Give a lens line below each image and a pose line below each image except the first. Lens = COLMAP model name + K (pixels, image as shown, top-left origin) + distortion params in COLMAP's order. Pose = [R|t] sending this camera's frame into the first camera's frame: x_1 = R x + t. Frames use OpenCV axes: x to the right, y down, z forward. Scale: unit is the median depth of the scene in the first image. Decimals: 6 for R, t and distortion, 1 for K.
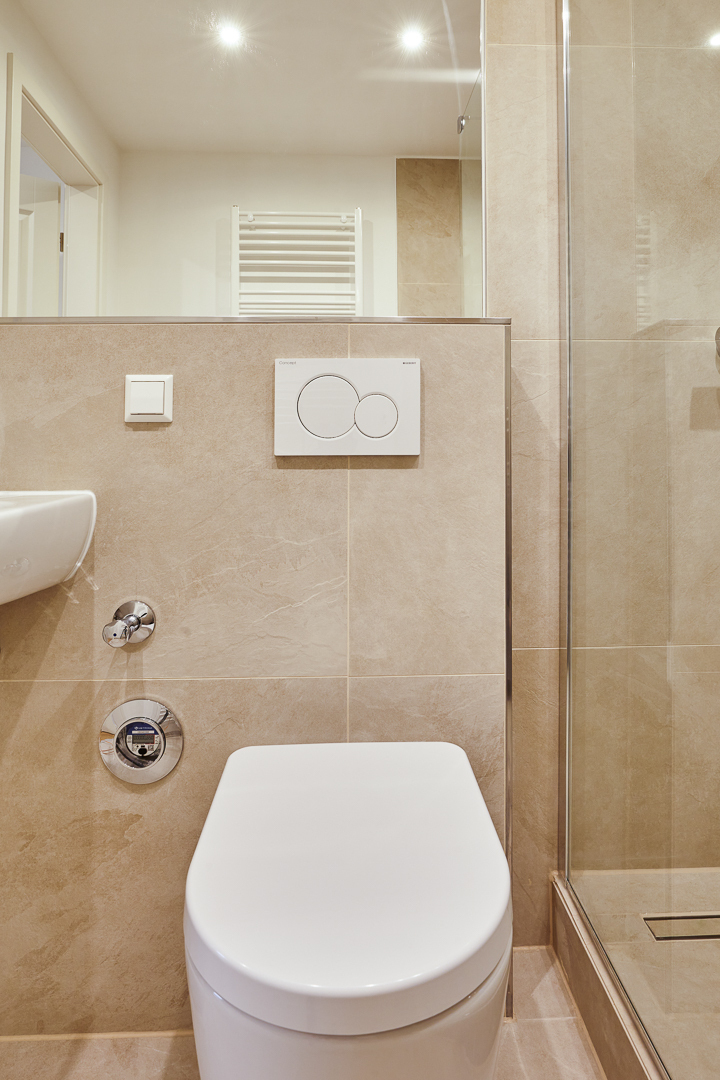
lens RADIAL K [[628.6, 0, 361.2], [0, 628.6, 443.3], [0, 0, 1]] dist [-0.017183, 0.001752]
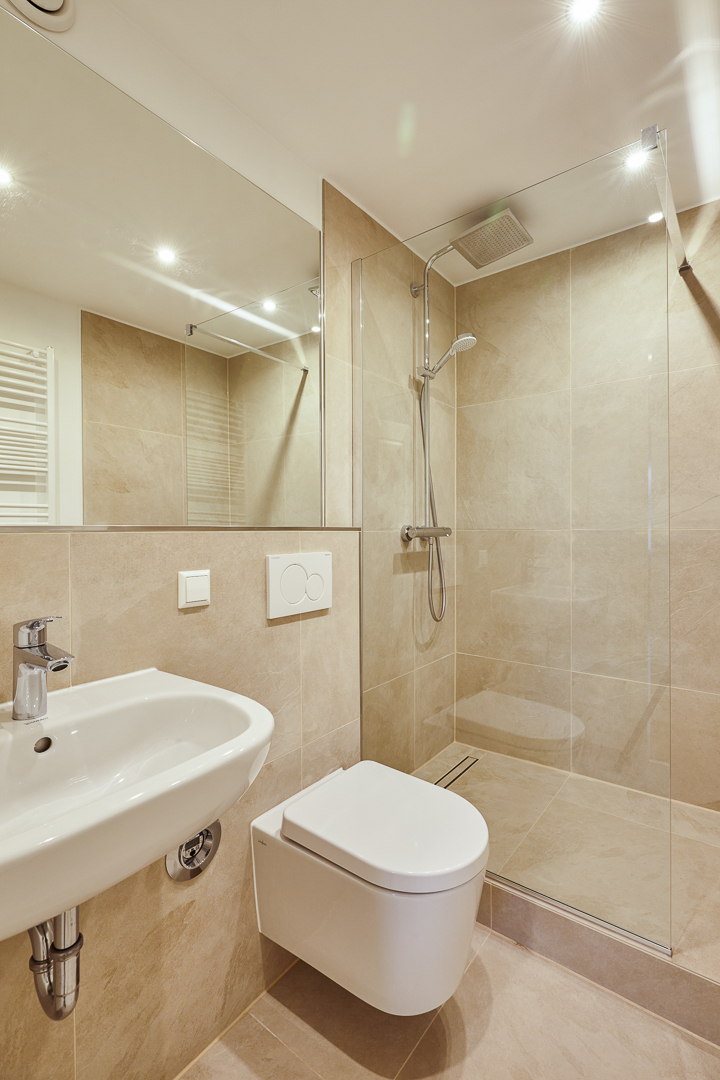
lens RADIAL K [[505.3, 0, 360.5], [0, 505.3, 534.3], [0, 0, 1]] dist [-0.003045, -0.000637]
pose [[0.626731, -0.005213, 0.779219, -0.944083], [-0.019909, 0.999544, 0.022700, -0.216044], [-0.778982, -0.029740, 0.626341, 0.062975]]
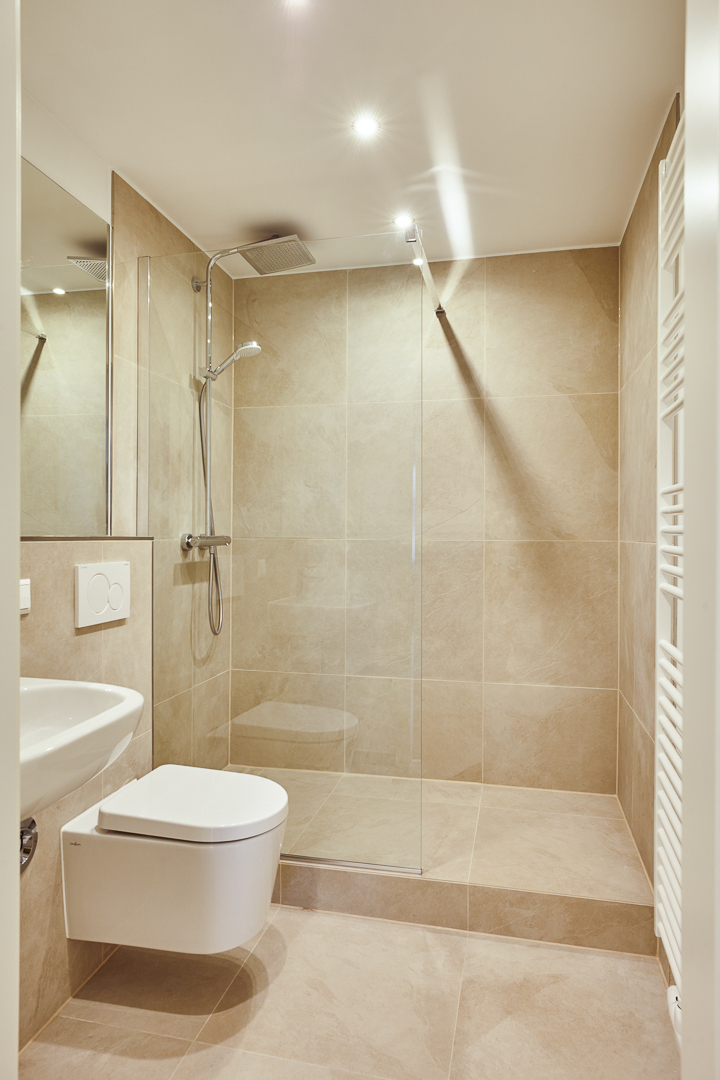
lens RADIAL K [[690.6, 0, 360.0], [0, 690.6, 540.0], [0, 0, 1]] dist [-0.000603, 0.000161]
pose [[0.243413, -0.002766, 0.969919, -1.601345], [-0.034304, 0.999346, 0.011459, -0.237306], [-0.969316, -0.036061, 0.243159, -0.079324]]
